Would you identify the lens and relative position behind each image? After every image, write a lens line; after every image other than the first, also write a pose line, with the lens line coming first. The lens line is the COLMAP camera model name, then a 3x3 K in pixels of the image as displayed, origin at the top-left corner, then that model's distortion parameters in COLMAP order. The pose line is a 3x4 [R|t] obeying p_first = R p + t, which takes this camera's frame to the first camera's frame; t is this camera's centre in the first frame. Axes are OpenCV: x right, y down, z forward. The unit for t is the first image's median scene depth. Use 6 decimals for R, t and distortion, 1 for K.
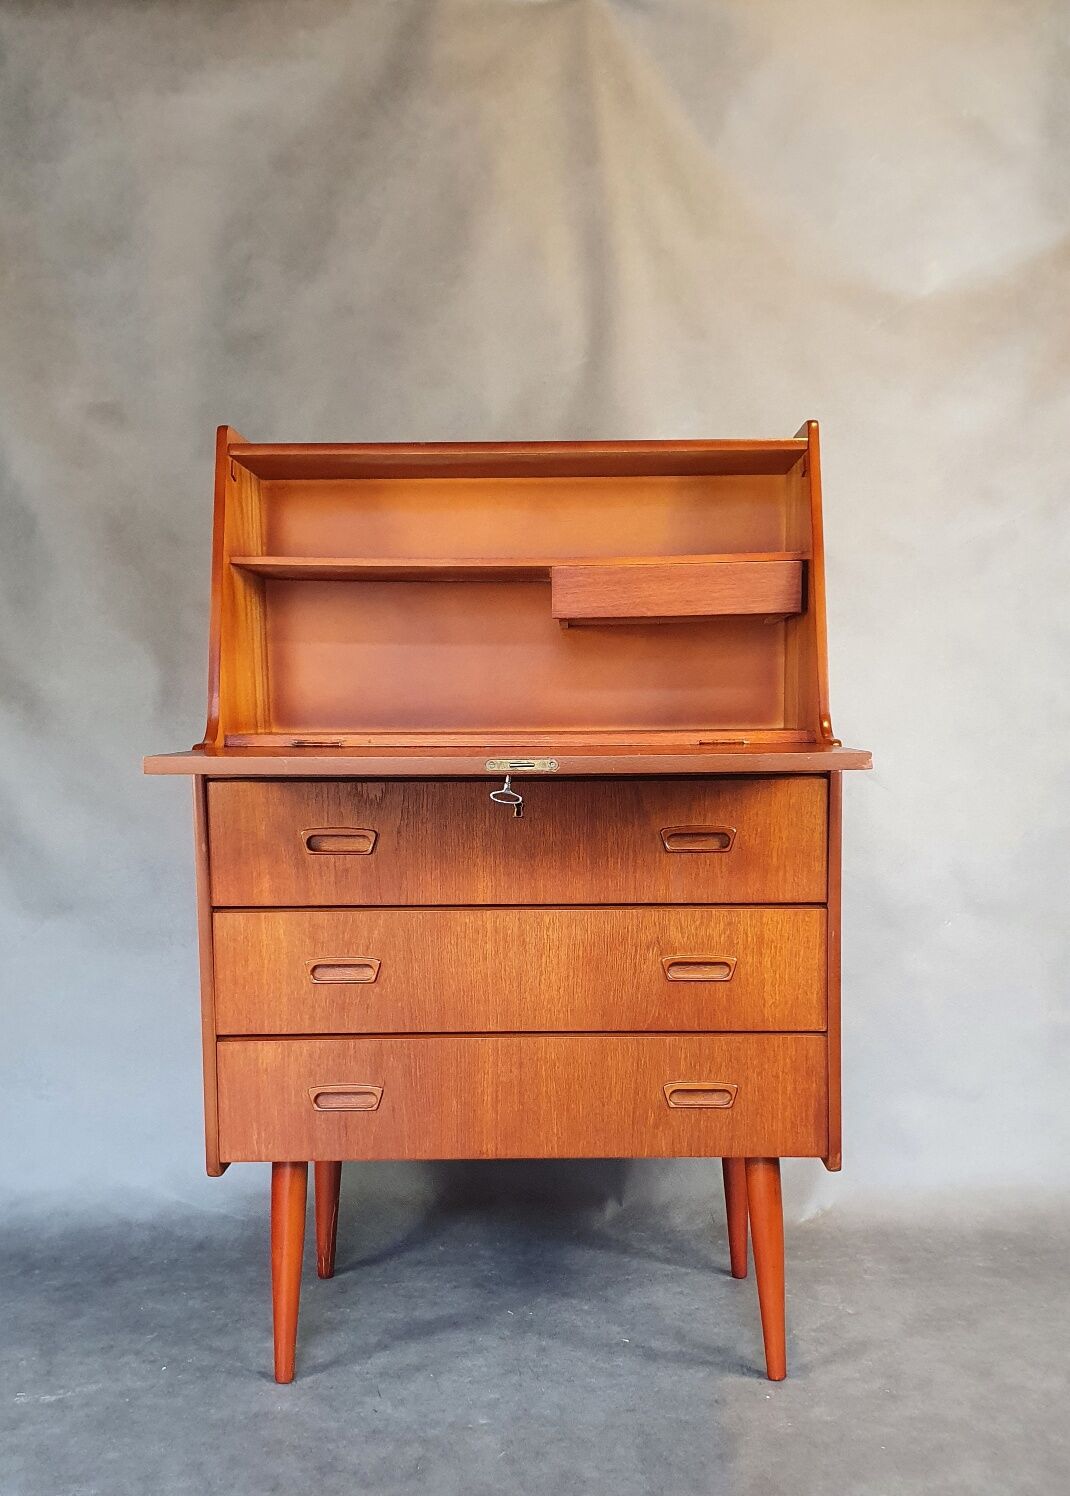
lens RADIAL K [[1505.4, 0, 547.6], [0, 1505.4, 876.4], [0, 0, 1]] dist [0.023900, 0.000000]
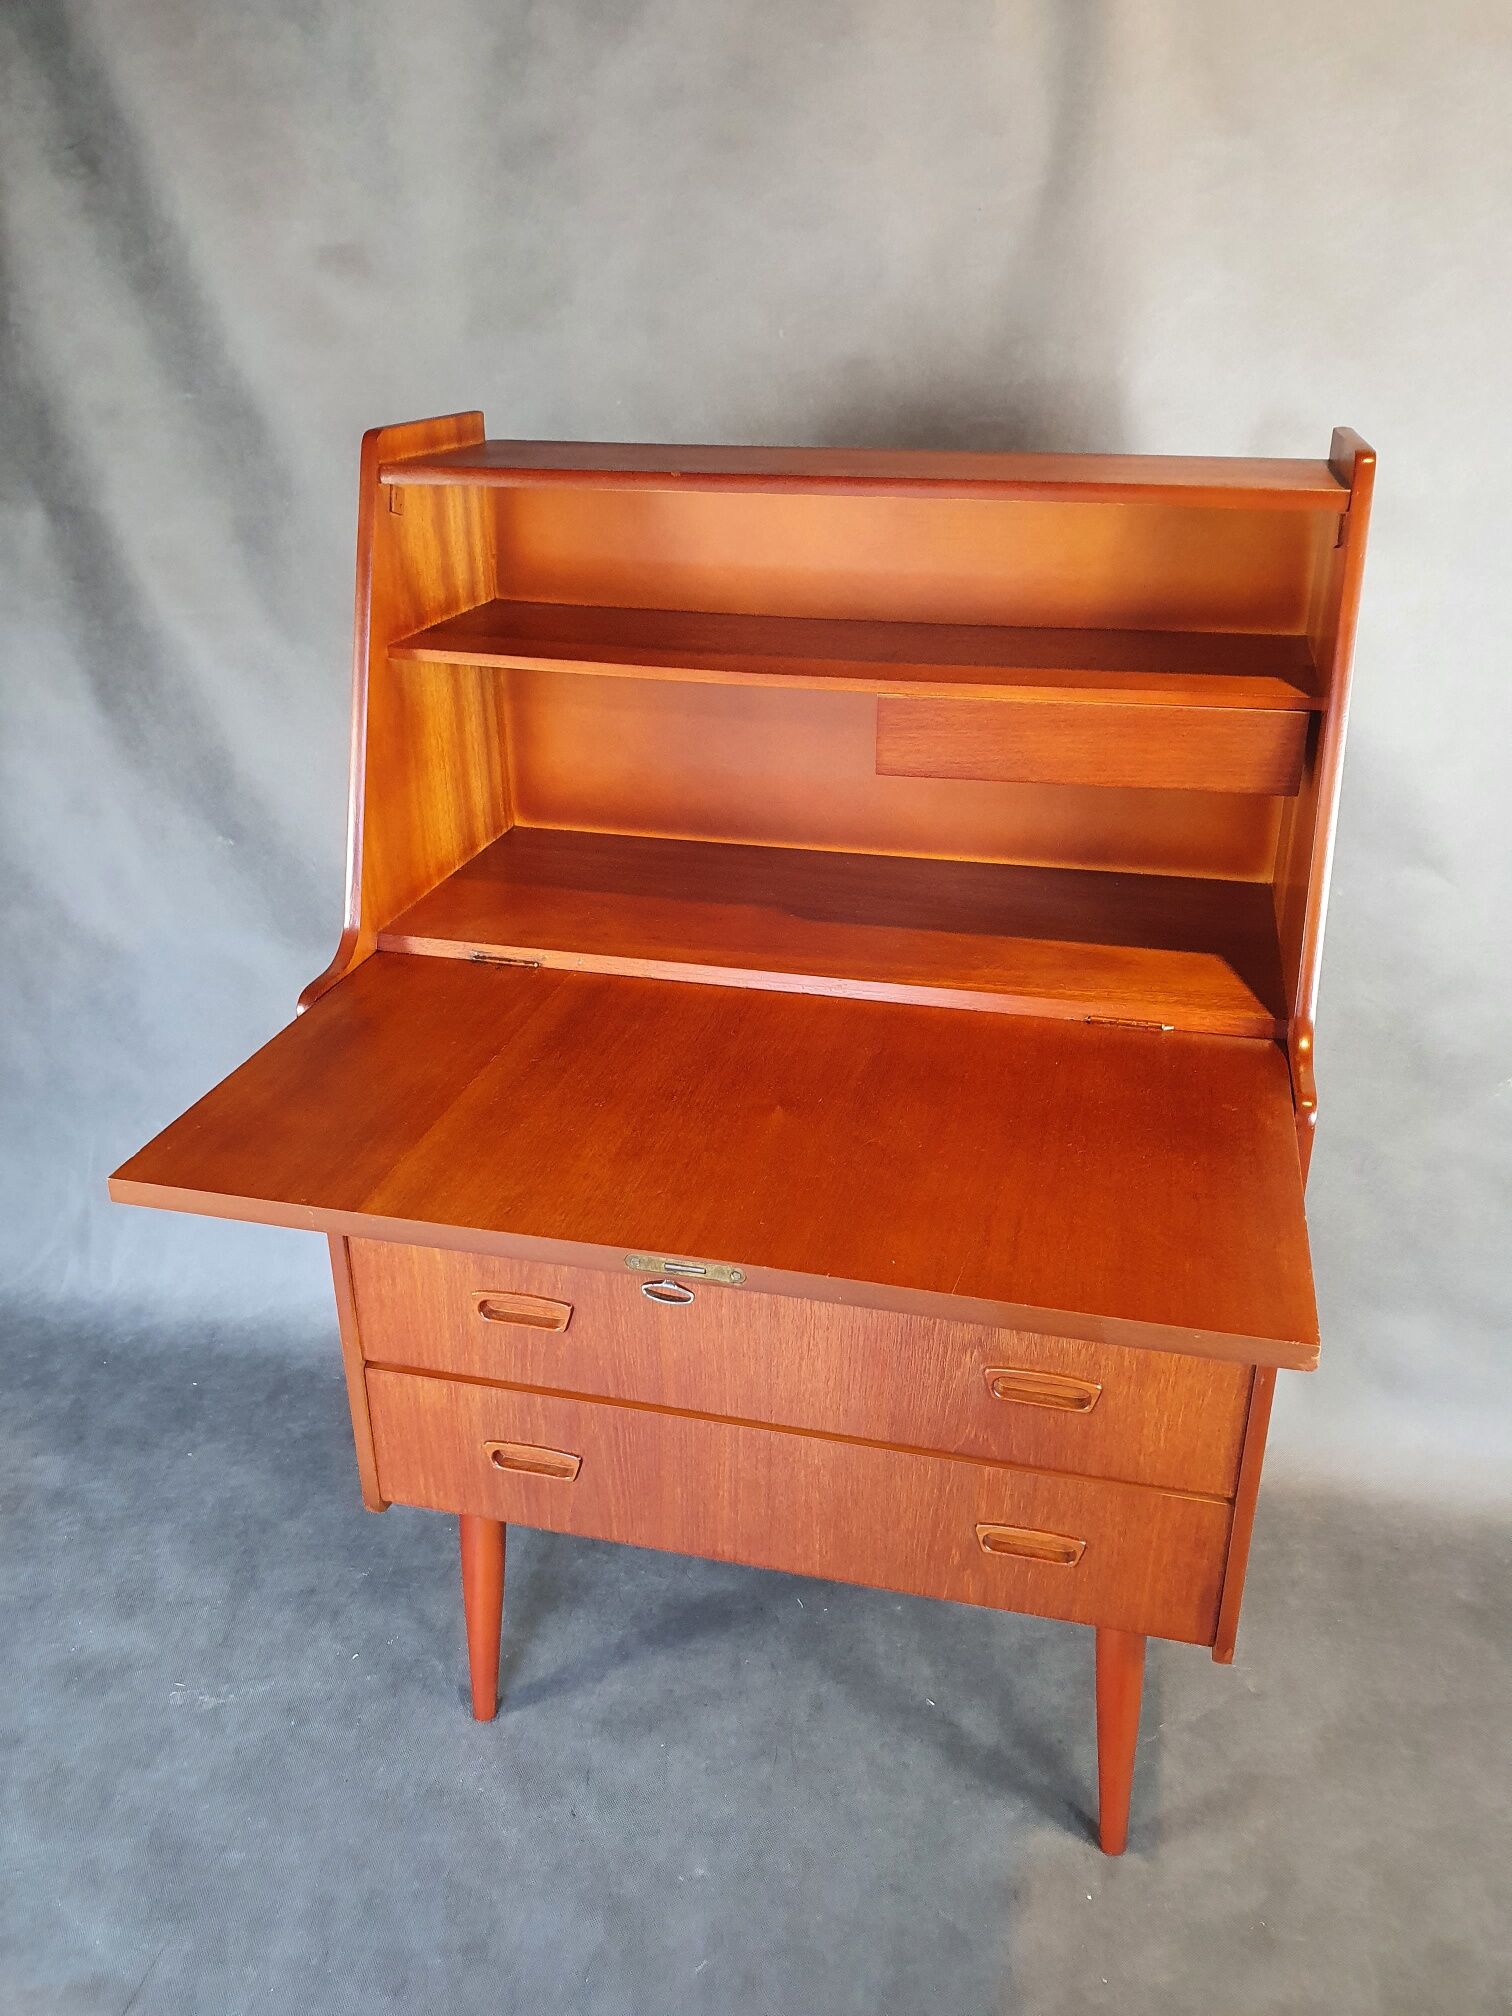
lens RADIAL K [[1519.3, 0, 772.8], [0, 1519.3, 979.3], [0, 0, 1]] dist [-0.004156, 0.028517]
pose [[0.974994, 0.098561, -0.199179, 0.093829], [-0.032981, 0.950520, 0.308908, -0.282266], [0.219770, -0.294615, 0.930002, 0.390662]]
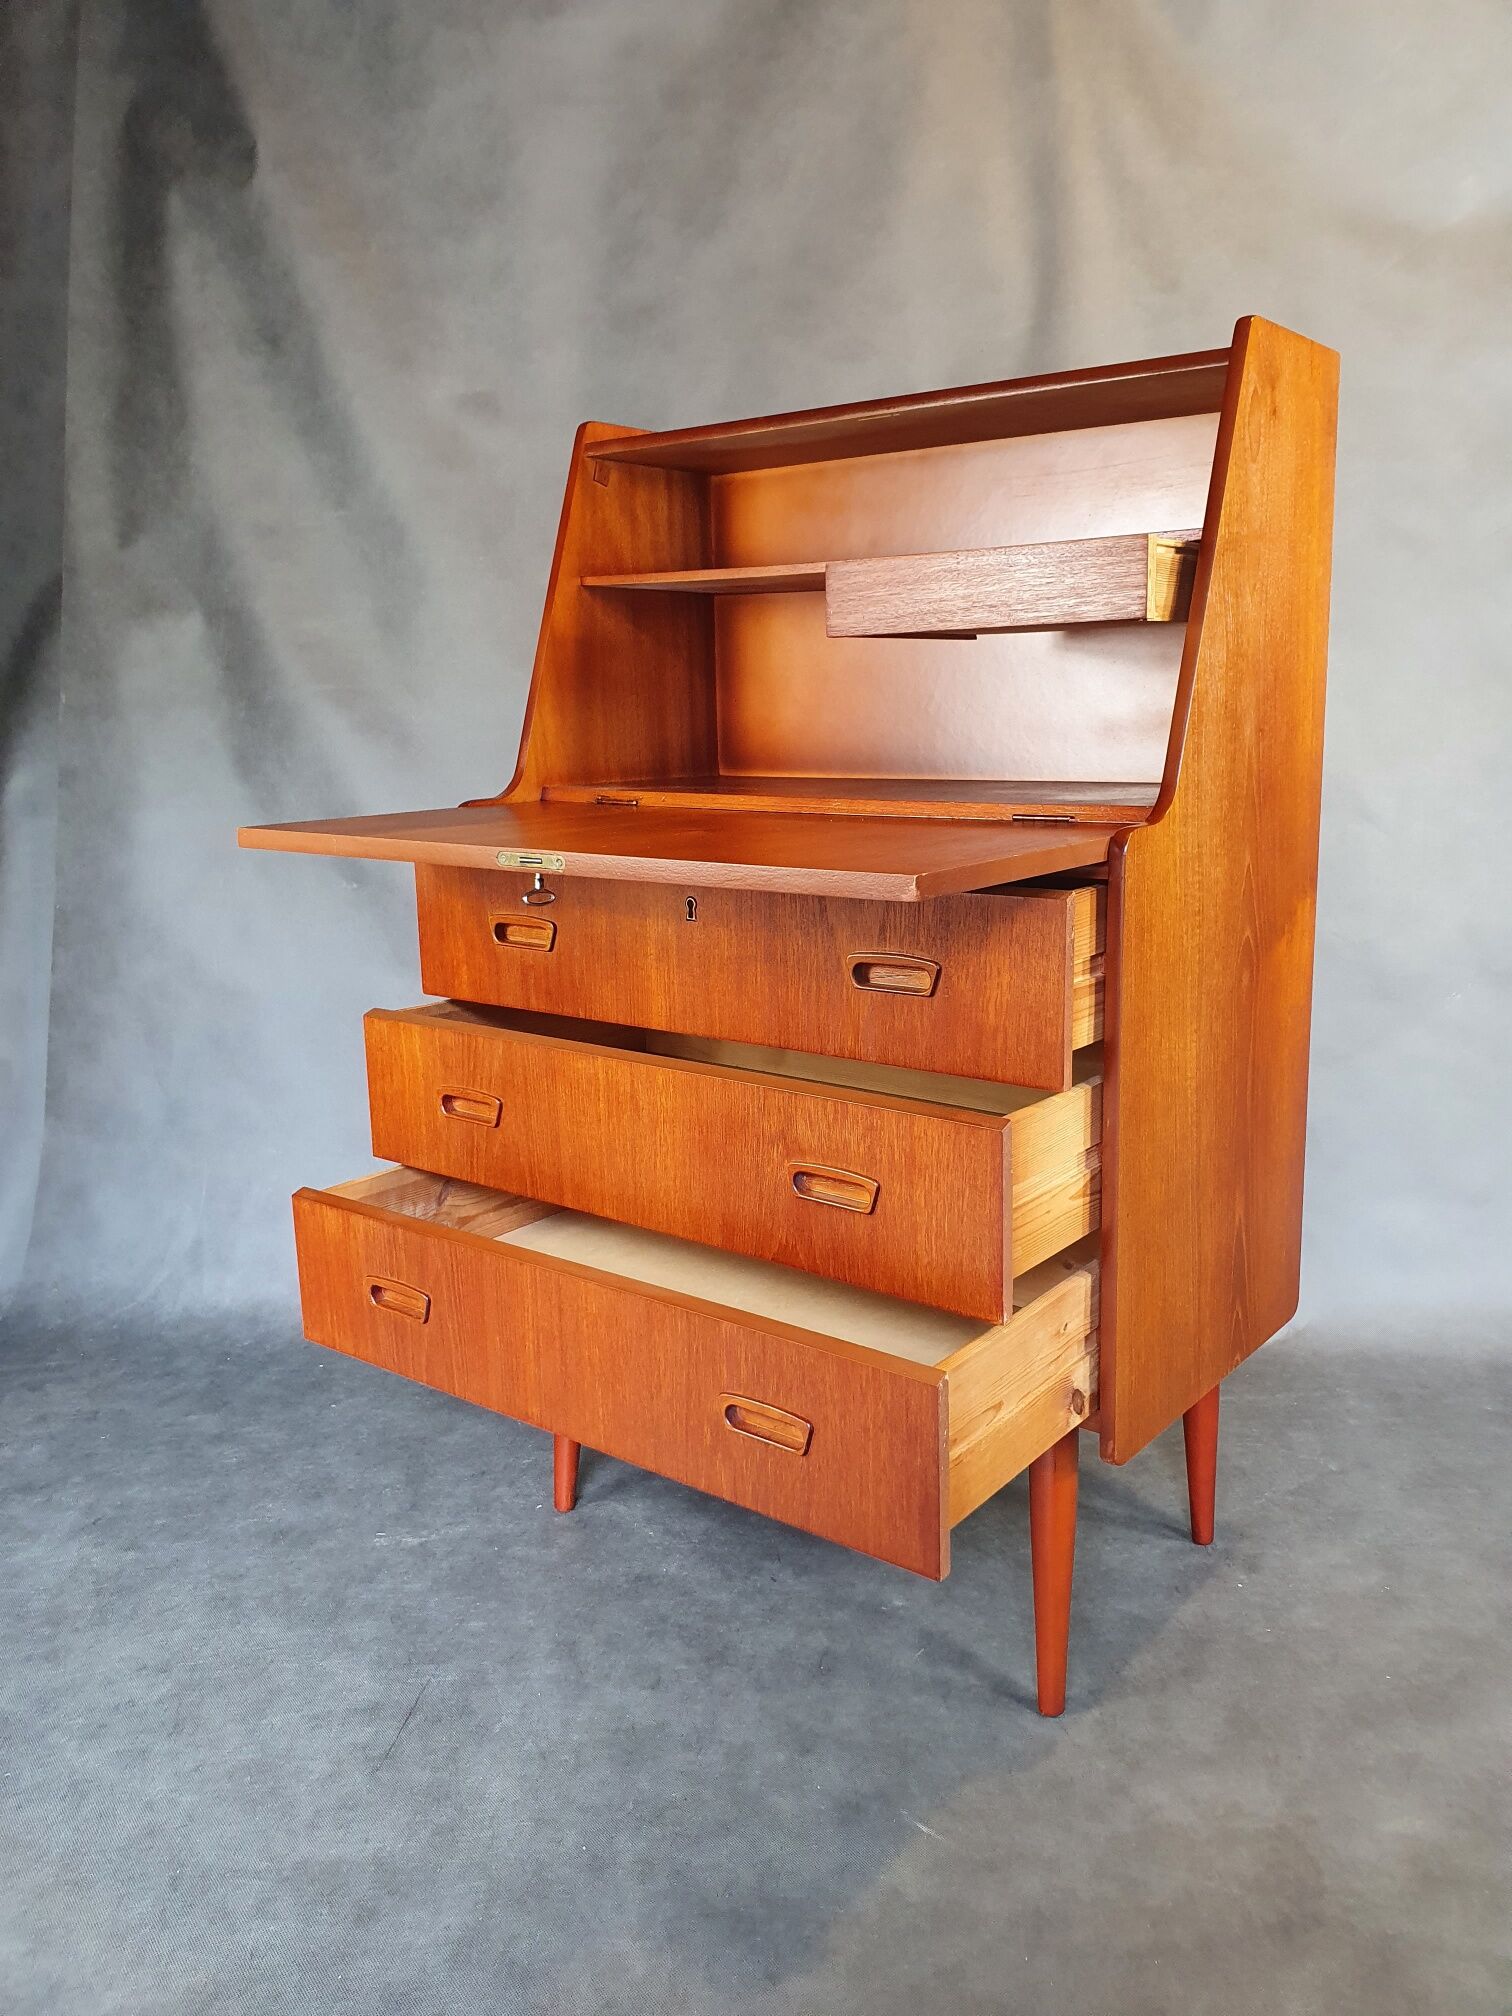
lens RADIAL K [[1519.3, 0, 789.1], [0, 1519.3, 993.0], [0, 0, 1]] dist [-0.004156, 0.028517]
pose [[0.993428, 0.013106, -0.113702, -0.010044], [-0.004132, 0.996882, 0.078804, -0.046484], [0.114380, -0.077816, 0.990385, 0.154859]]
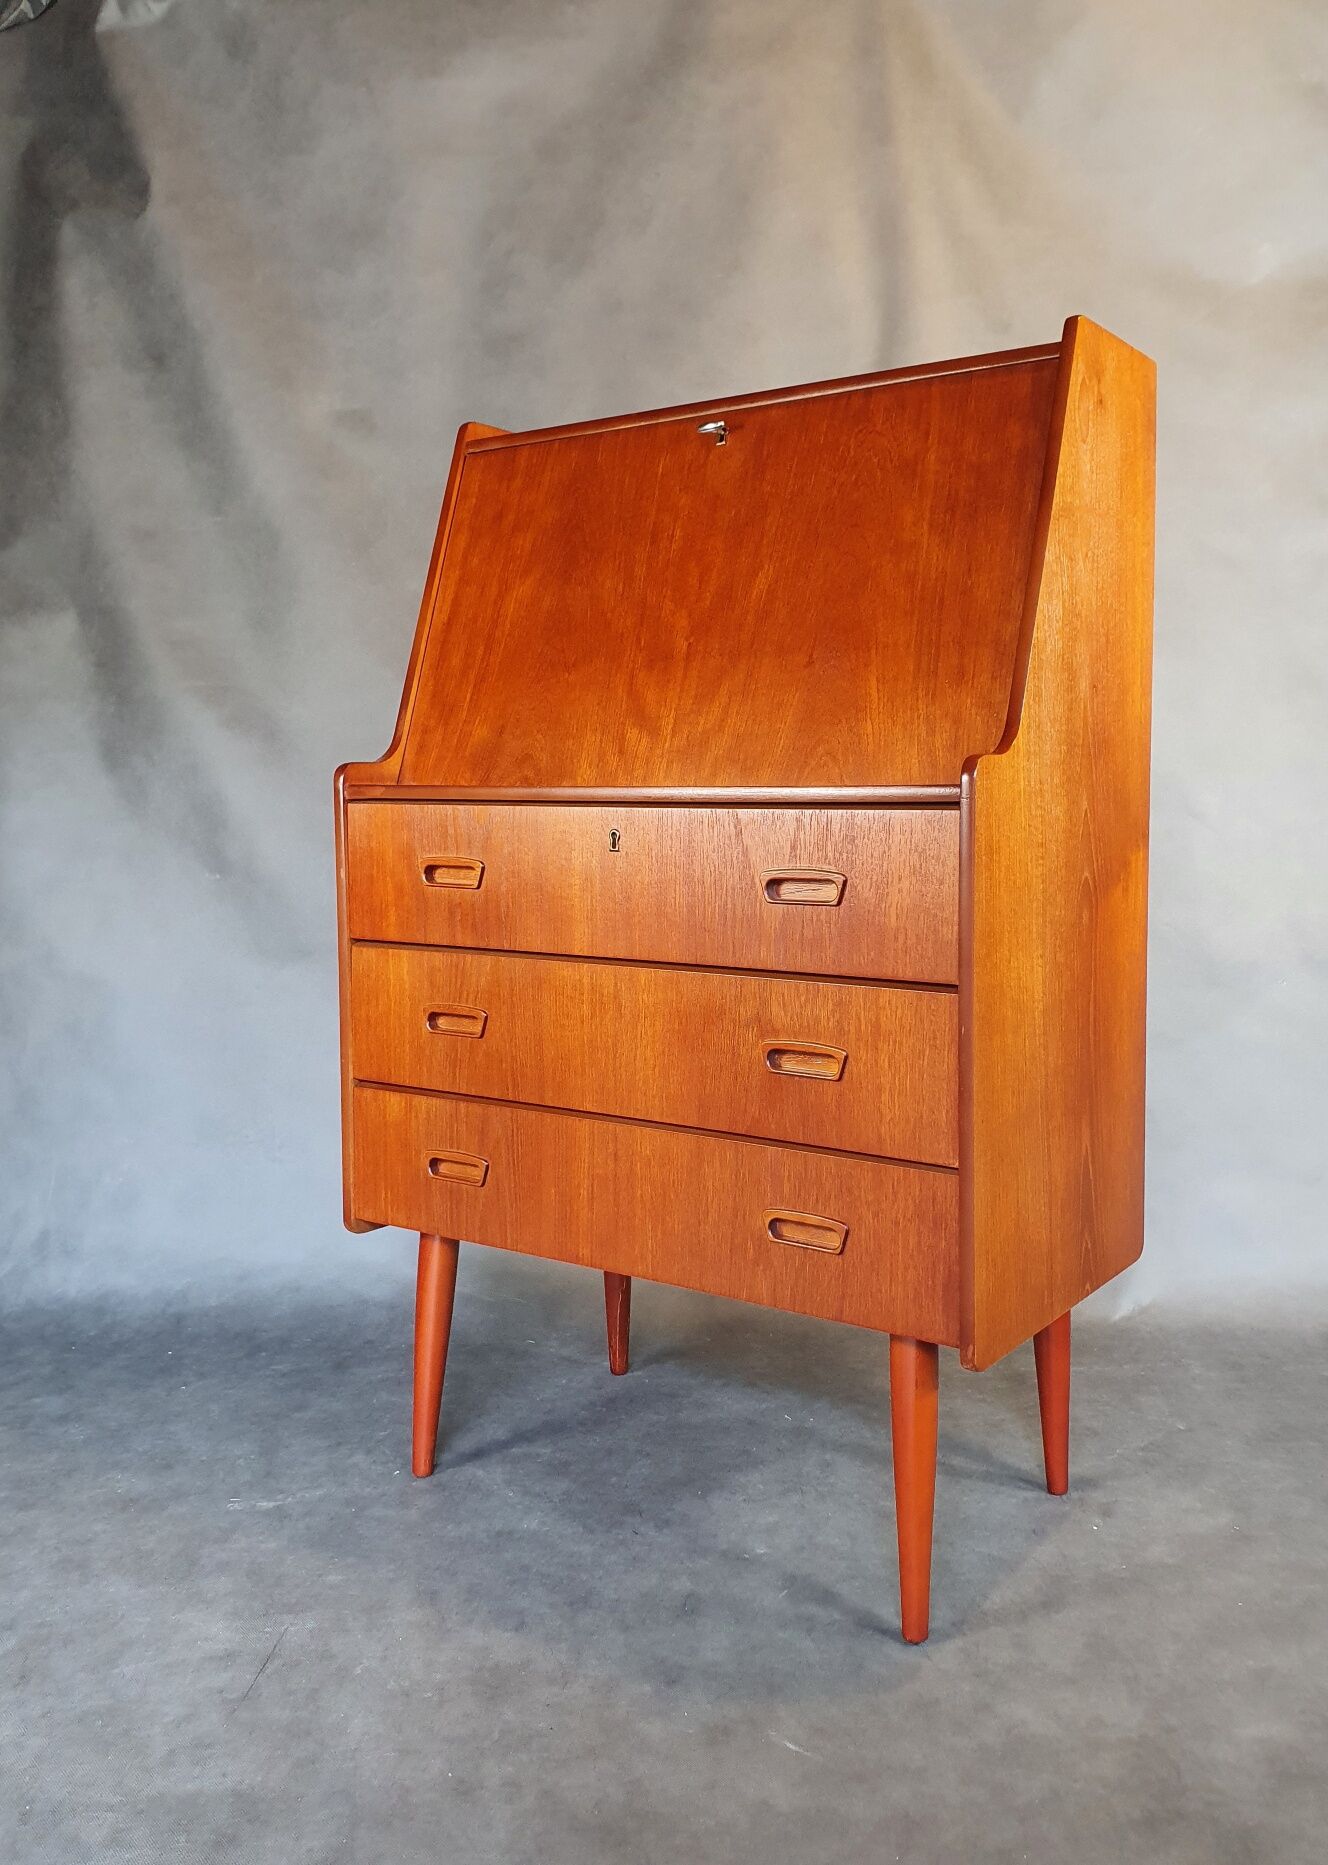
lens RADIAL K [[1512.8, 0, 717.0], [0, 1512.8, 907.8], [0, 0, 1]] dist [0.012130, 0.011495]
pose [[0.998323, 0.008576, -0.057246, -0.019639], [-0.009938, 0.999673, -0.023565, 0.015192], [0.057025, 0.024094, 0.998082, 0.119612]]
